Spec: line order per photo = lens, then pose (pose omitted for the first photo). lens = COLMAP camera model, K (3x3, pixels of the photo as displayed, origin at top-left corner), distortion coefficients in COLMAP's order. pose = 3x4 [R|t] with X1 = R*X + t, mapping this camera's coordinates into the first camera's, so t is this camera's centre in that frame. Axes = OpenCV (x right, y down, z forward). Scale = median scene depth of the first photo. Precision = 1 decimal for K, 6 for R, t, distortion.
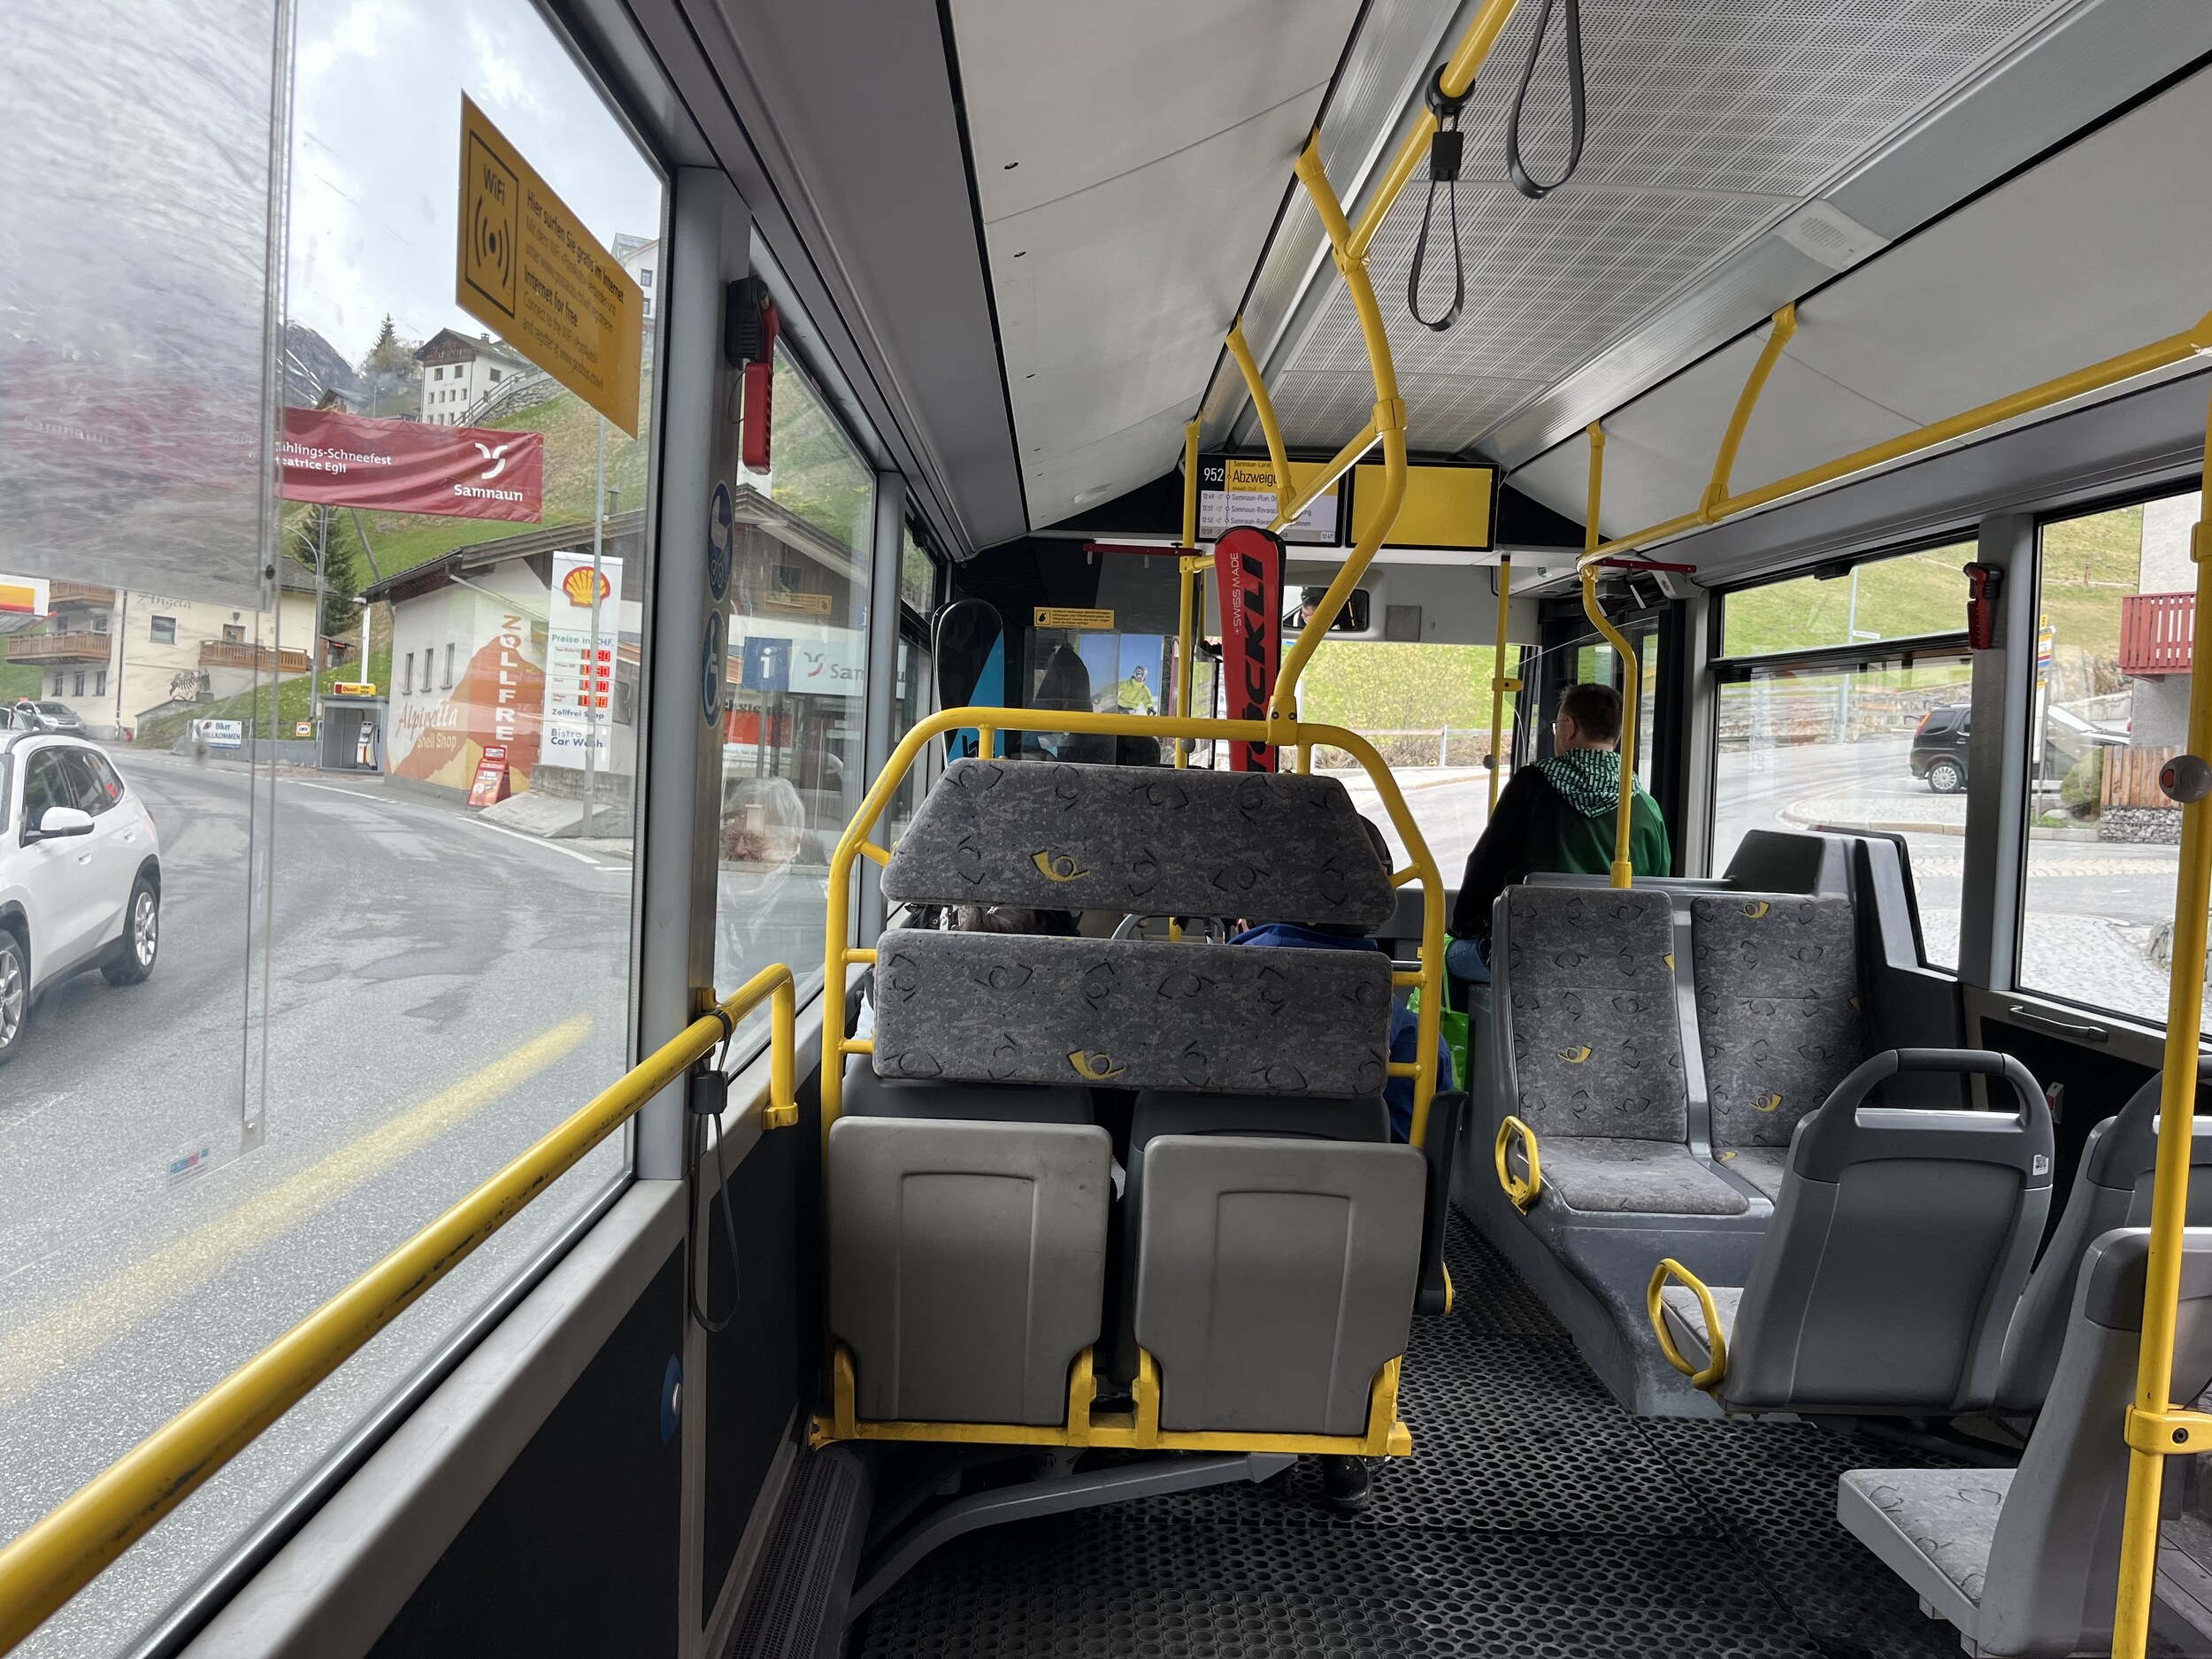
lens RADIAL K [[1679.3, 0, 1105.6], [0, 1679.3, 824.3], [0, 0, 1]] dist [-0.002221, -0.000853]
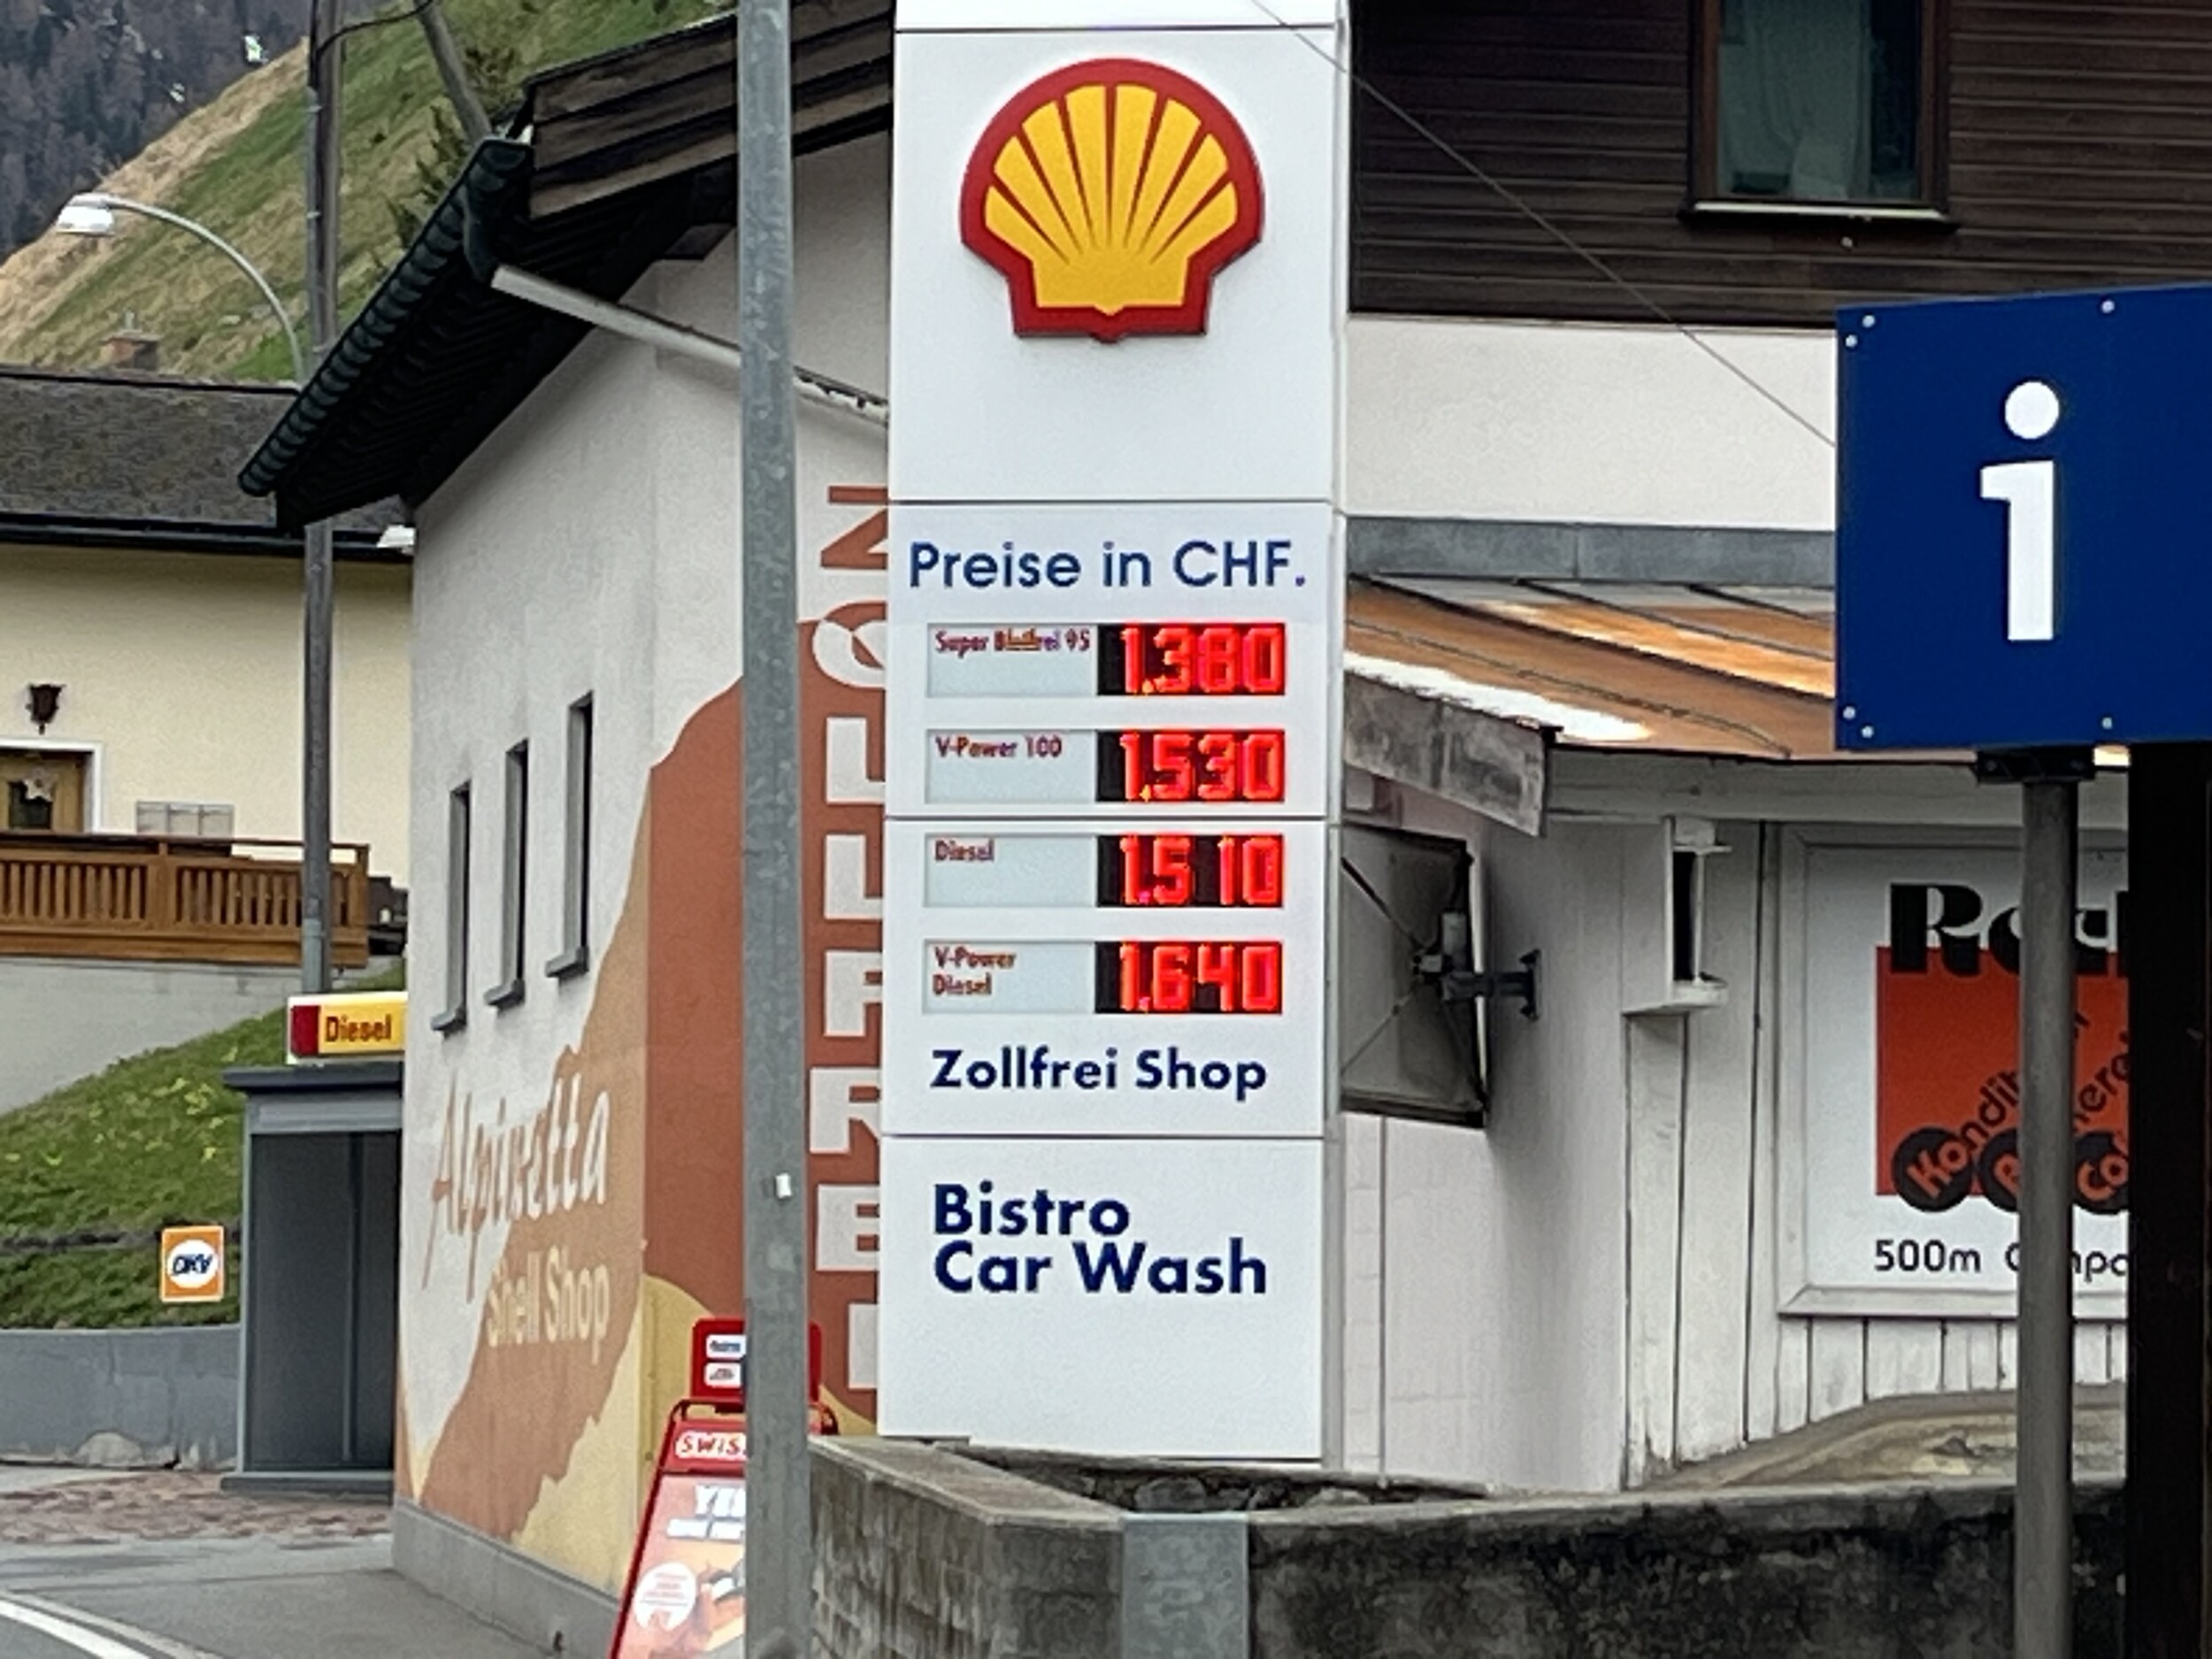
lens RADIAL K [[8382.5, 0, 1106.0], [0, 8382.5, 828.6], [0, 0, 1]] dist [0.390285, 0.000000]
pose [[0.913683, -0.082253, -0.398017, -0.023406], [0.047215, 0.994158, -0.097064, -0.016180], [0.403675, 0.069893, 0.912229, 0.336451]]
